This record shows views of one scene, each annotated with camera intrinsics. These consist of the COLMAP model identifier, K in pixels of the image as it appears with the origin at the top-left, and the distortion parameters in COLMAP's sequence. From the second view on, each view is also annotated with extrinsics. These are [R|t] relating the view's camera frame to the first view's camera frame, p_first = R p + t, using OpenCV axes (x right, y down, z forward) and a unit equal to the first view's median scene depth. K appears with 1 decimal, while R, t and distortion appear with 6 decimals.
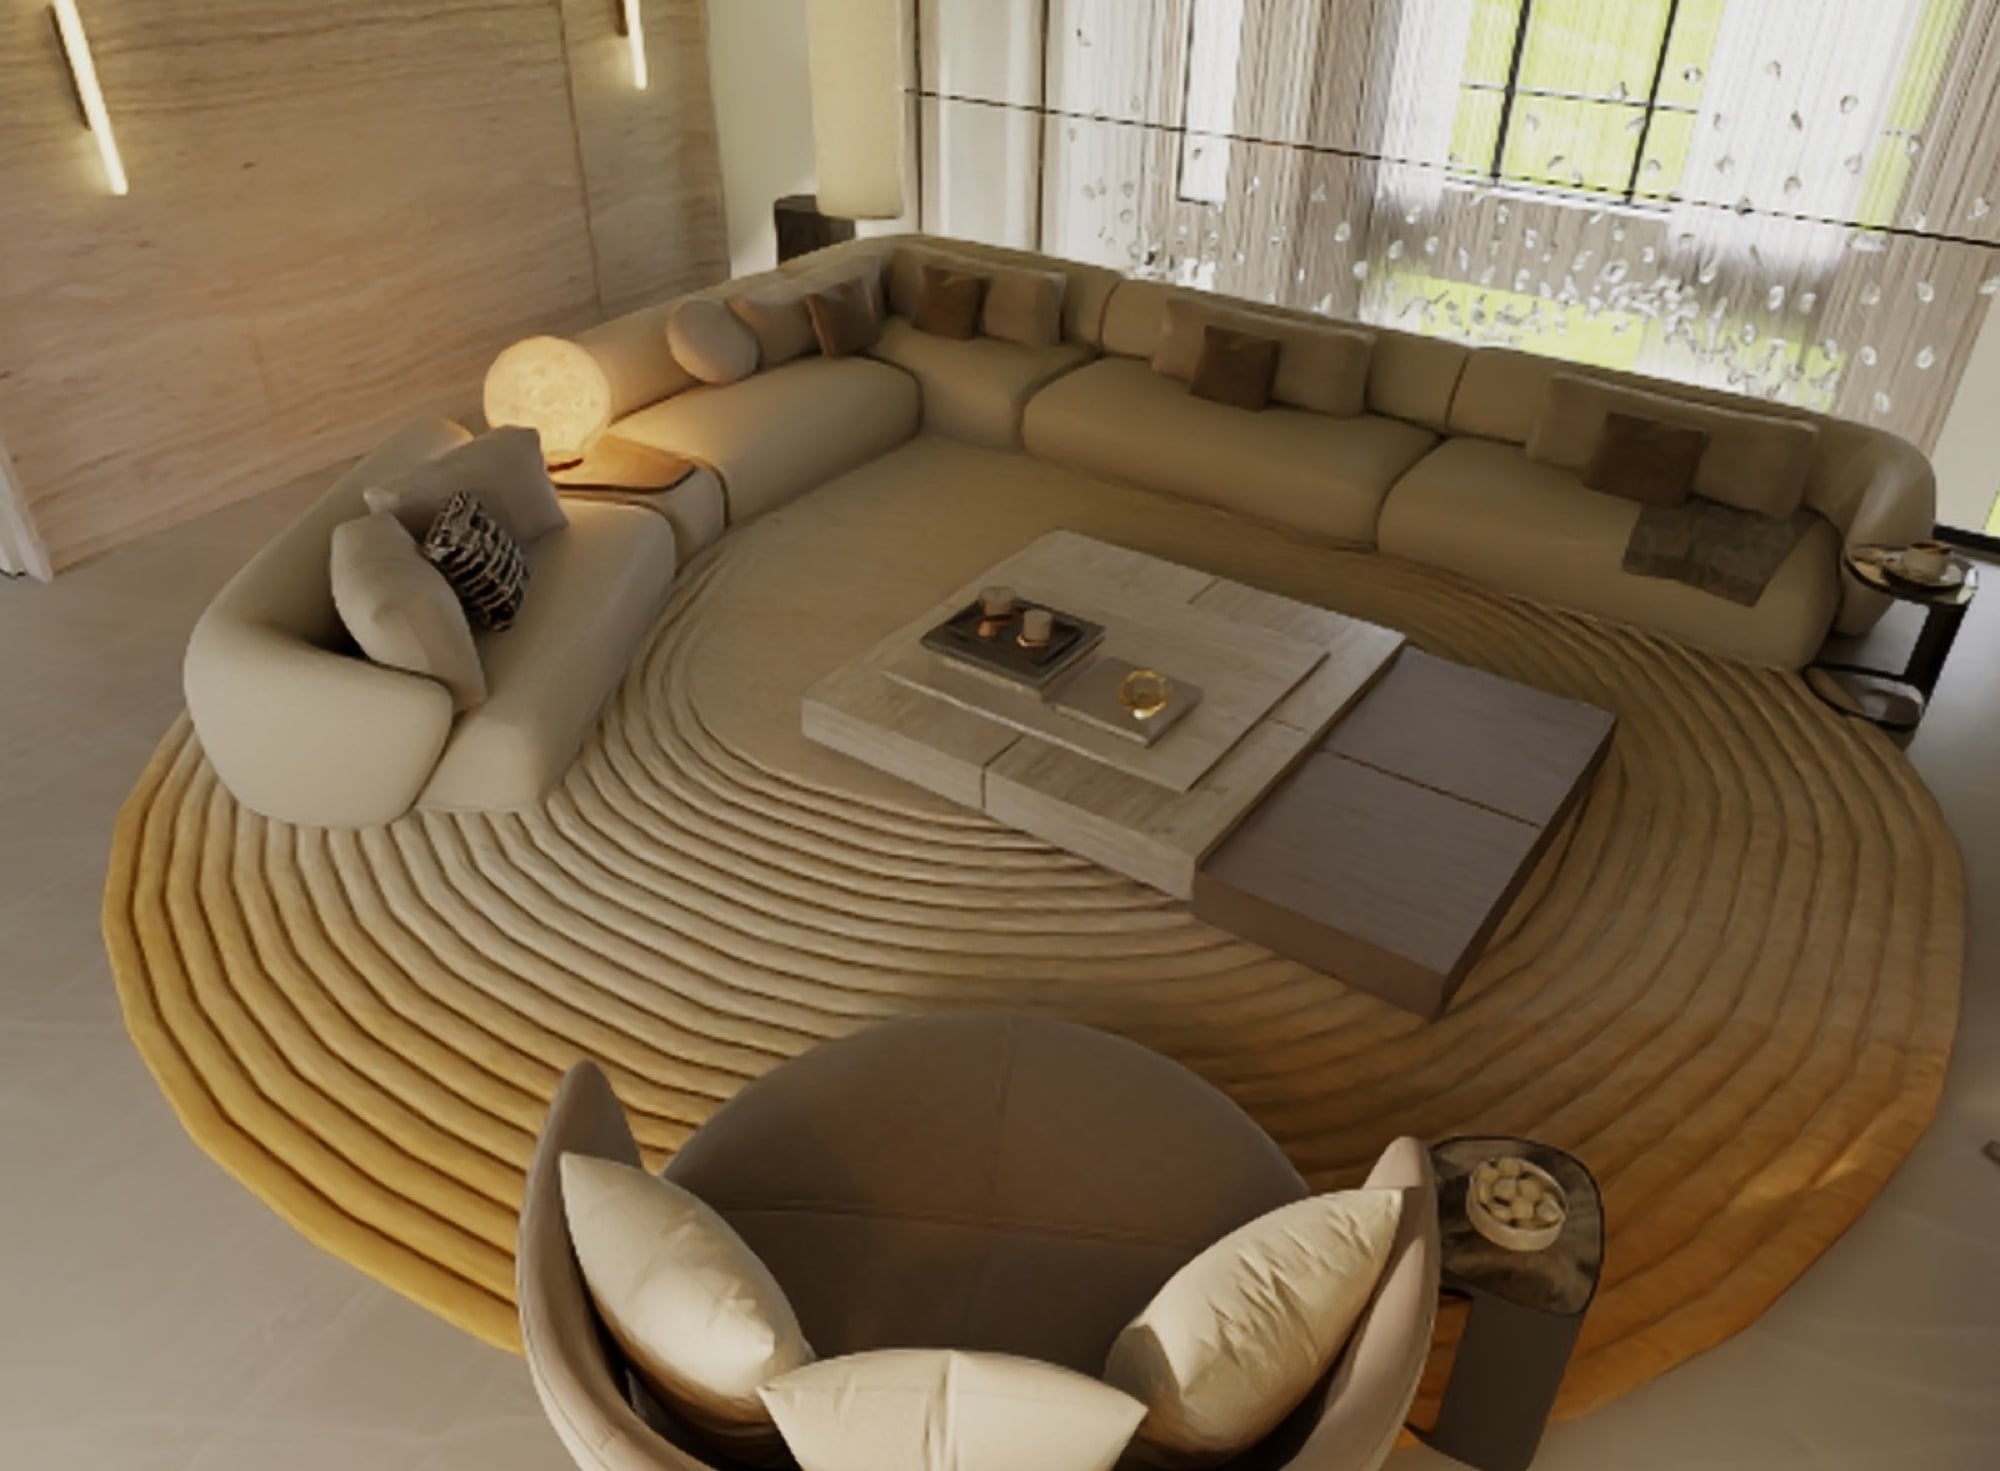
lens RADIAL K [[1470.6, 0, 998.4], [0, 1470.6, 735.2], [0, 0, 1]] dist [0.002688, 0.004614]
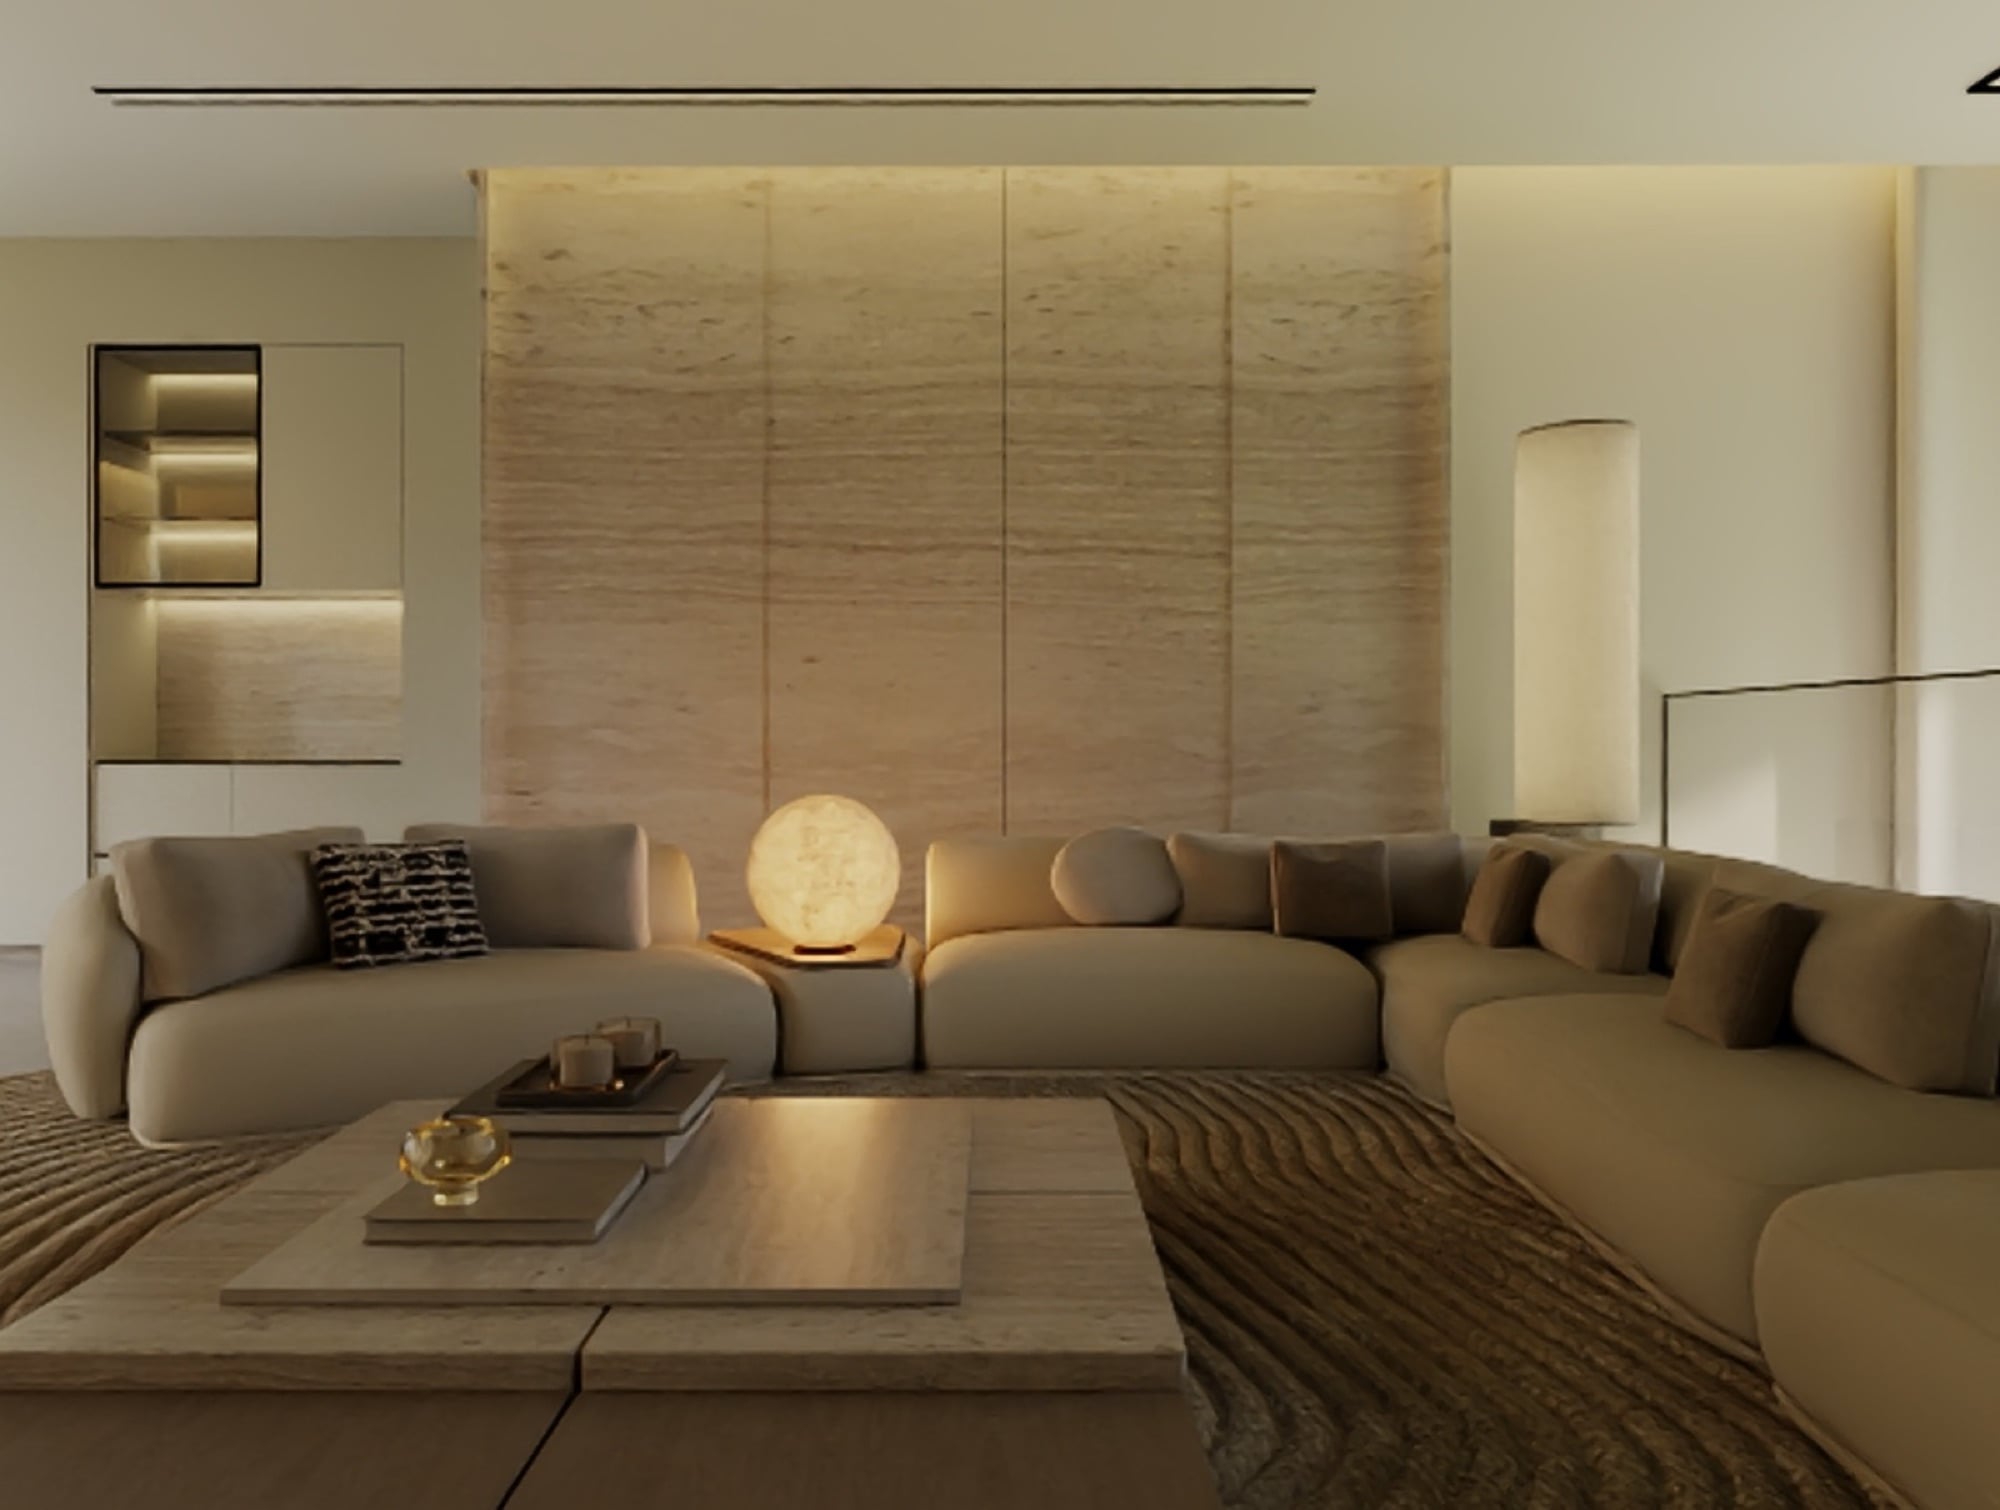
lens RADIAL K [[1667.3, 0, 999.9], [0, 1667.3, 750.5], [0, 0, 1]] dist [-0.000401, -0.000011]
pose [[0.567350, -0.003313, -0.823470, 0.435228], [-0.455469, 0.831842, -0.317154, -0.031998], [0.686048, 0.555003, 0.470436, 0.521456]]
